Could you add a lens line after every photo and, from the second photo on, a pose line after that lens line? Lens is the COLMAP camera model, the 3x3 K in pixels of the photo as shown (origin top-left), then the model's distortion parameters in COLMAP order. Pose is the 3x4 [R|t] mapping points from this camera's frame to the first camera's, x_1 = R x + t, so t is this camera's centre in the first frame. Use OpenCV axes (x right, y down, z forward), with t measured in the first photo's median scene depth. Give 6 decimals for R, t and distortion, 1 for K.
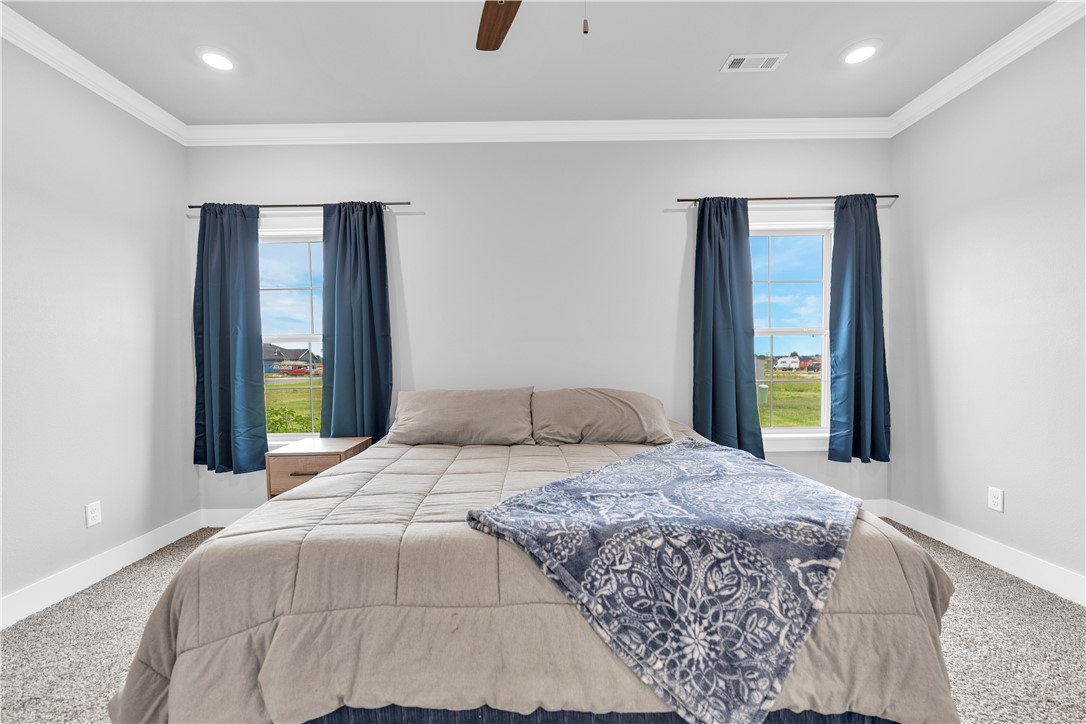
lens RADIAL K [[448.6, 0, 580.9], [0, 448.6, 379.0], [0, 0, 1]] dist [-0.000392, -0.000165]
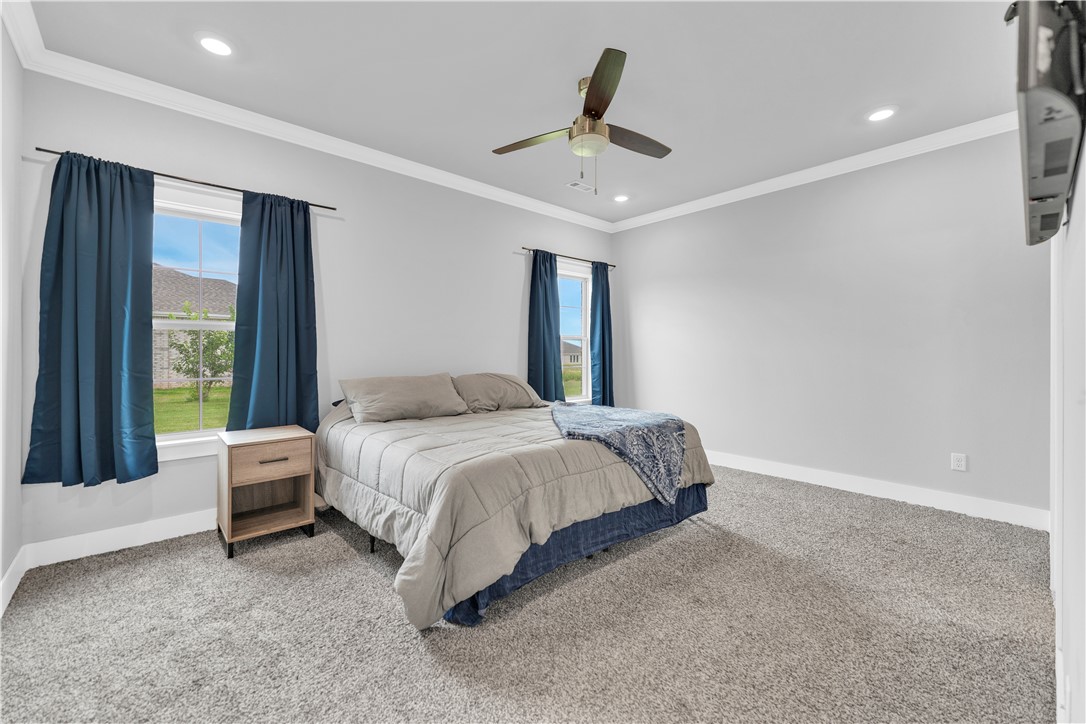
lens RADIAL K [[487.7, 0, 543.8], [0, 487.7, 360.6], [0, 0, 1]] dist [0.001247, 0.000329]
pose [[0.720544, 0.003471, 0.693400, -0.875852], [0.019643, 0.999484, -0.025415, 0.022531], [-0.693131, 0.031933, 0.720104, -0.216717]]
